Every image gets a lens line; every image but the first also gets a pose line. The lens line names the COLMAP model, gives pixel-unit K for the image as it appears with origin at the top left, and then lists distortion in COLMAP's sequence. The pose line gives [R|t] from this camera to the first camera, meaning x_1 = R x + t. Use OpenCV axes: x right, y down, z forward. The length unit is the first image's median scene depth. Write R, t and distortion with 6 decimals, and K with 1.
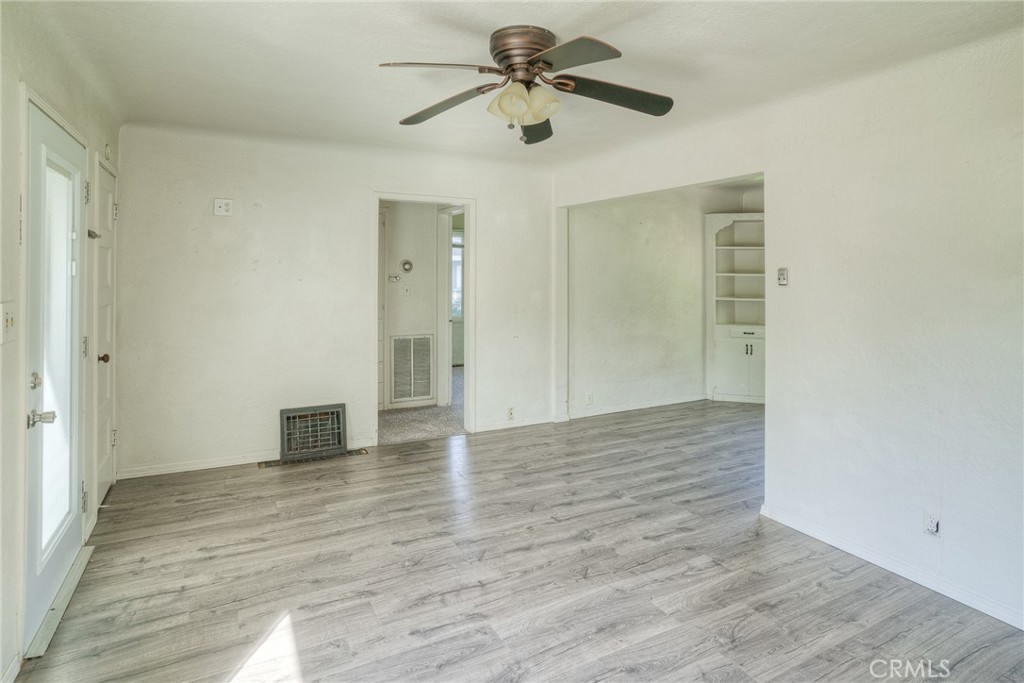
lens RADIAL K [[573.1, 0, 540.3], [0, 573.1, 280.4], [0, 0, 1]] dist [-0.044651, 0.020960]
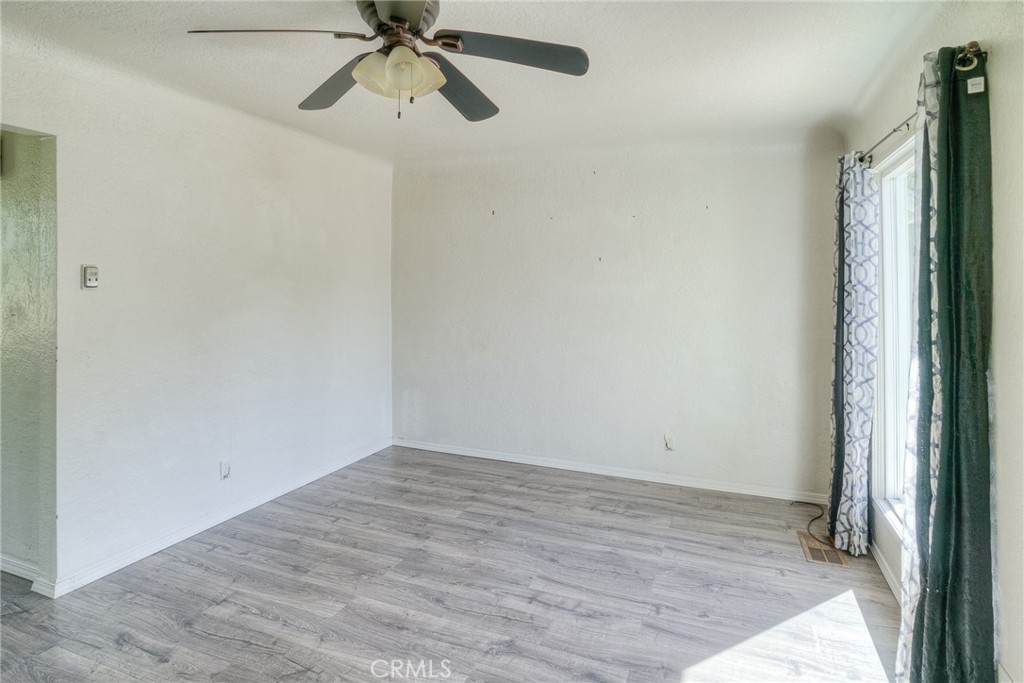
lens RADIAL K [[573.1, 0, 493.2], [0, 573.1, 284.0], [0, 0, 1]] dist [-0.044651, 0.020960]
pose [[-0.599383, -0.020370, 0.800203, -0.690948], [-0.009649, 0.999787, 0.018223, -0.020996], [-0.800404, 0.003201, -0.599452, 1.279590]]
